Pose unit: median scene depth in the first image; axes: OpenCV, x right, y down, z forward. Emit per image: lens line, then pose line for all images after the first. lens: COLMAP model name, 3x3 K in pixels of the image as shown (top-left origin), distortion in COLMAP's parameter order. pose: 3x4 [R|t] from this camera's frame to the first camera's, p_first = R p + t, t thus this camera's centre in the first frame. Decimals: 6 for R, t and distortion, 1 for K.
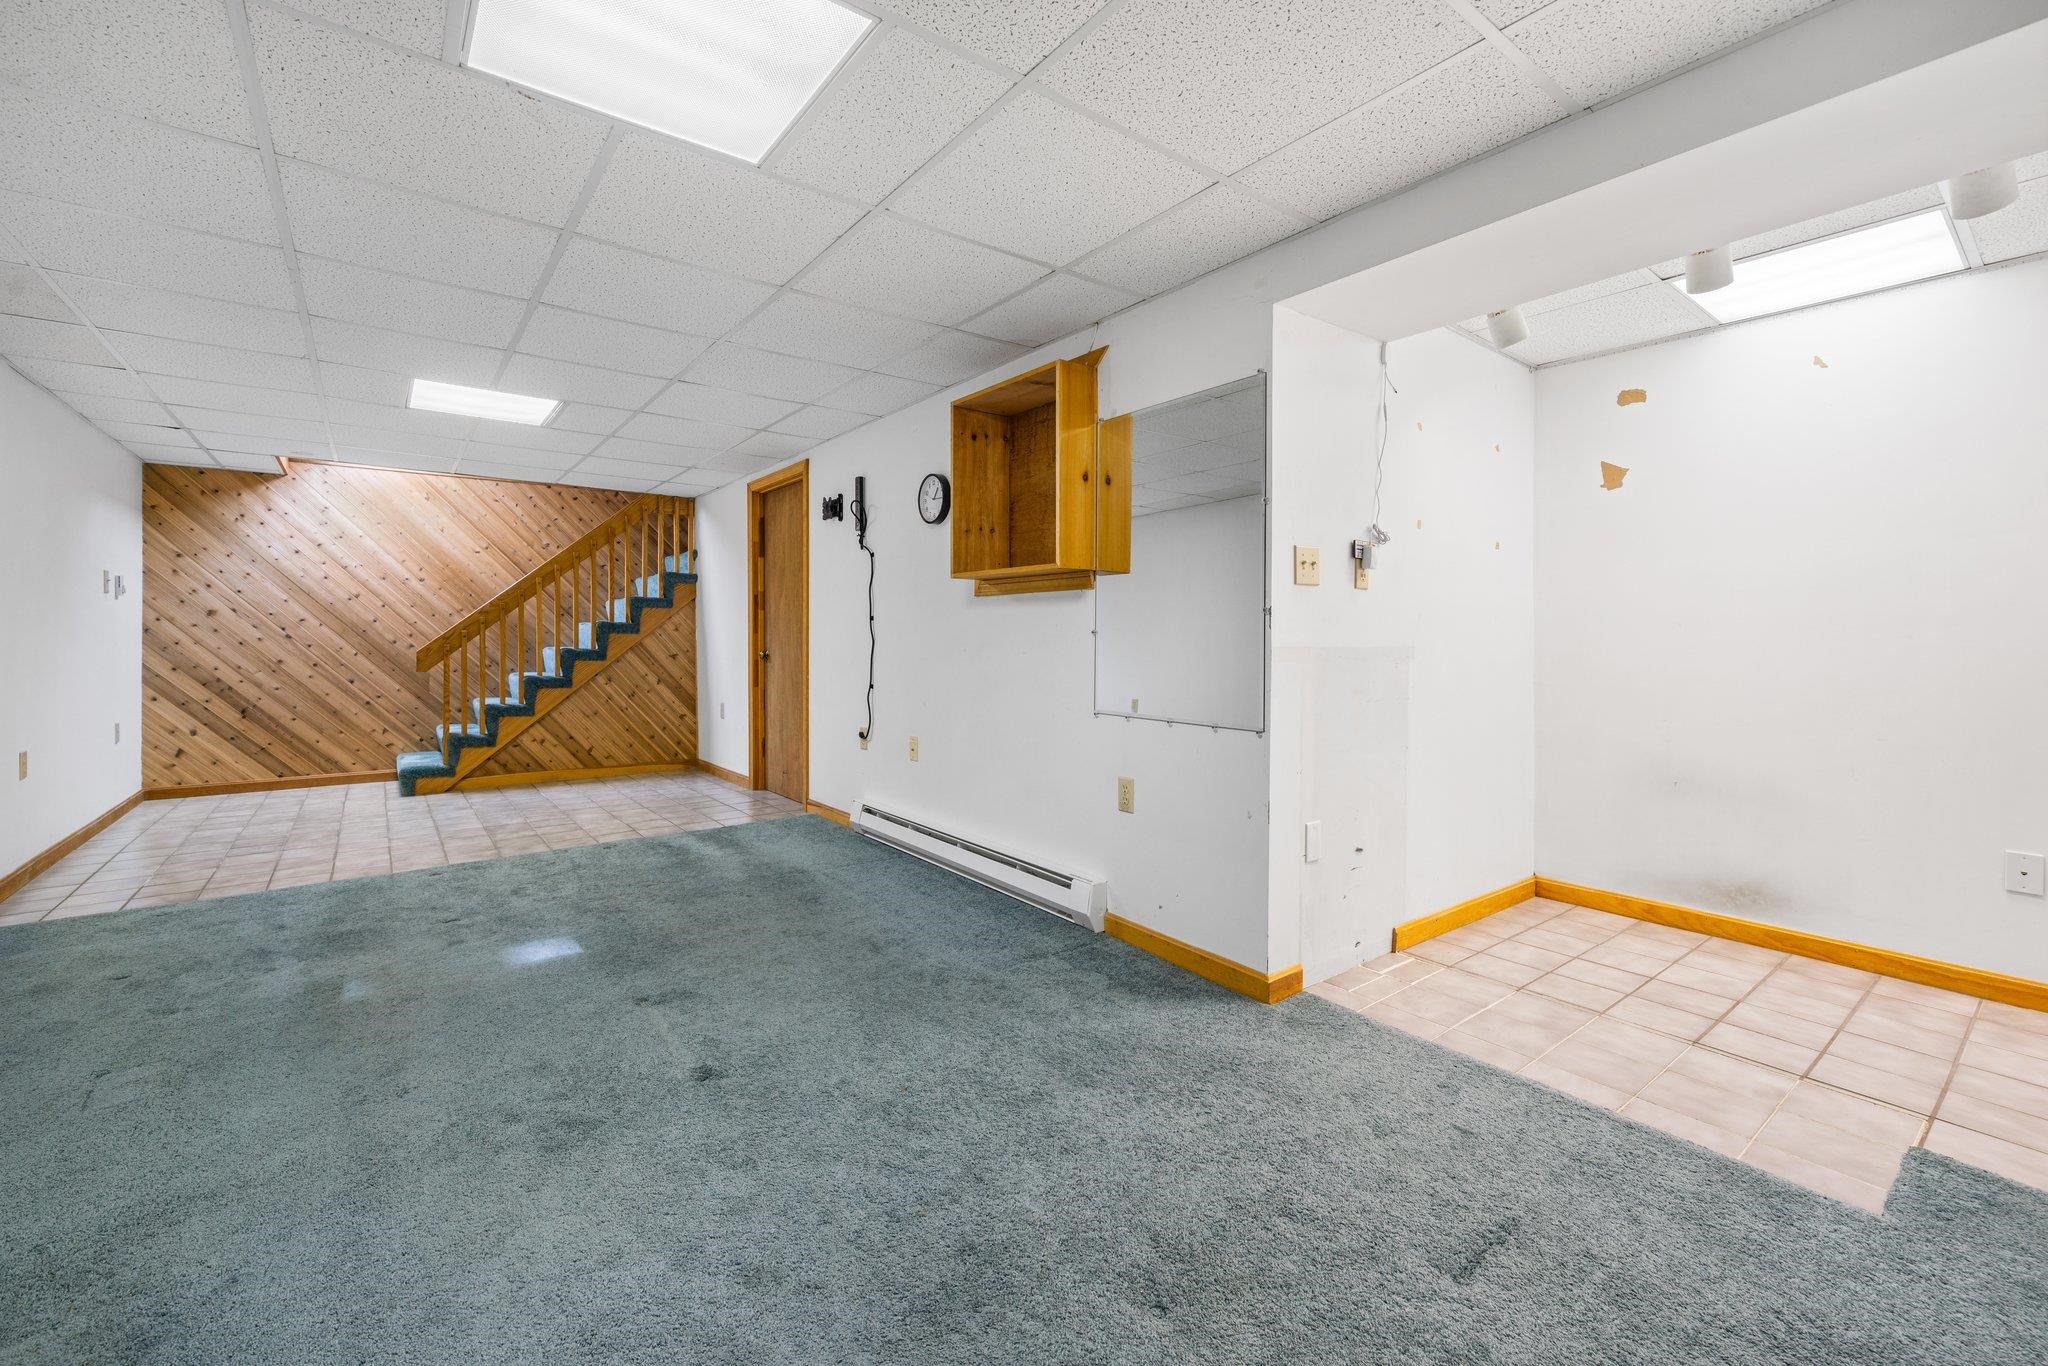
lens RADIAL K [[836.1, 0, 1023.9], [0, 836.1, 643.9], [0, 0, 1]] dist [0.000083, 0.000002]
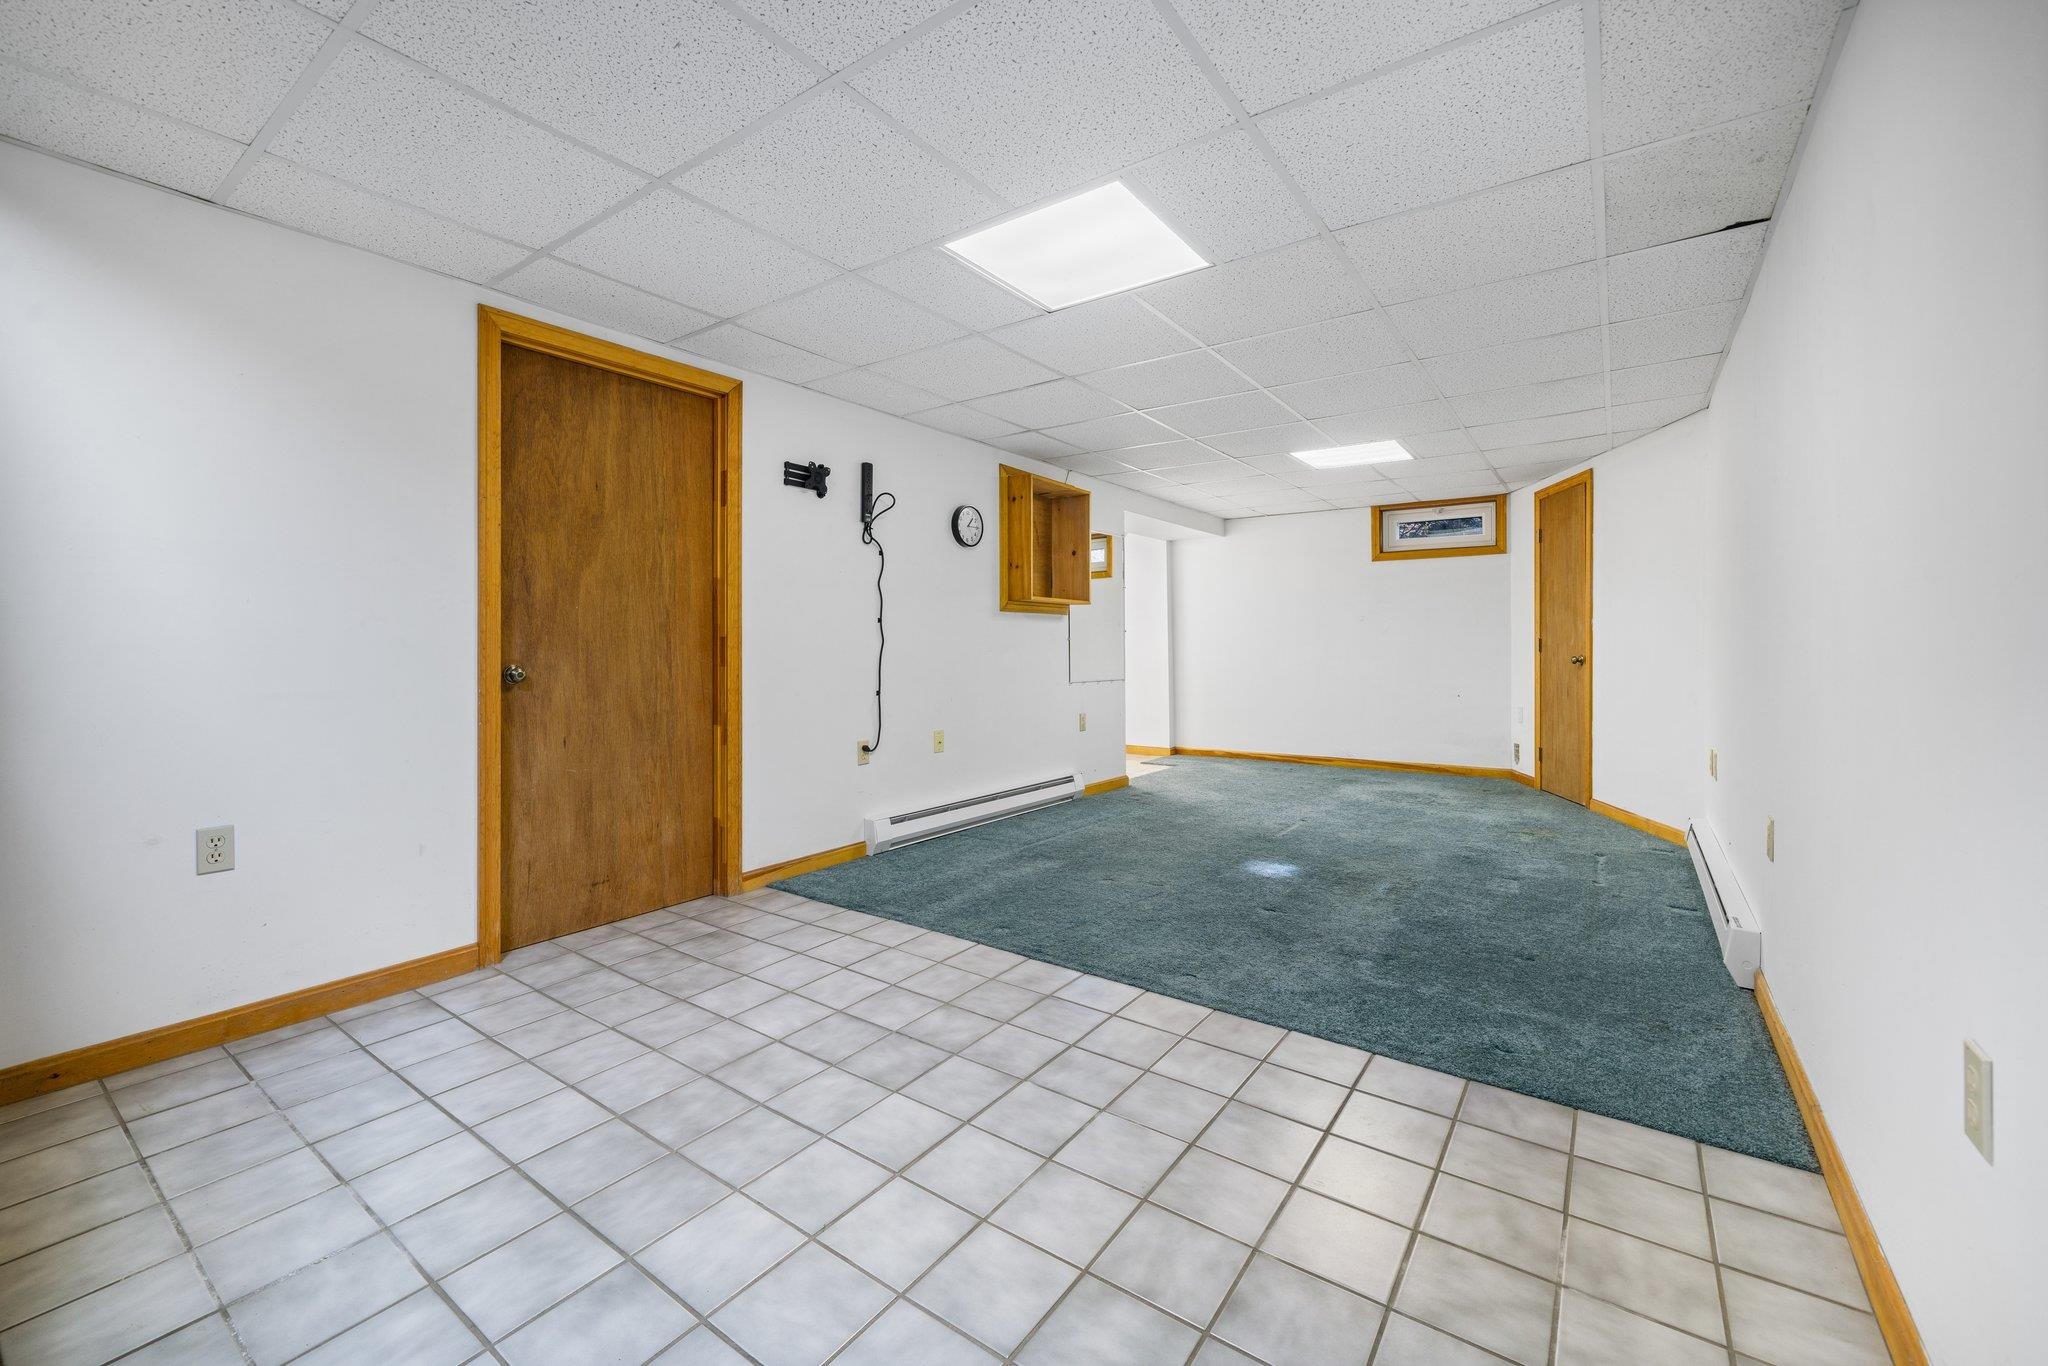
lens RADIAL K [[836.1, 0, 1023.9], [0, 836.1, 643.9], [0, 0, 1]] dist [0.000083, 0.000002]
pose [[-0.292715, -0.002763, 0.956196, -1.288255], [0.000142, 0.999996, 0.002933, -0.007867], [-0.956200, 0.000995, -0.292713, 1.279248]]
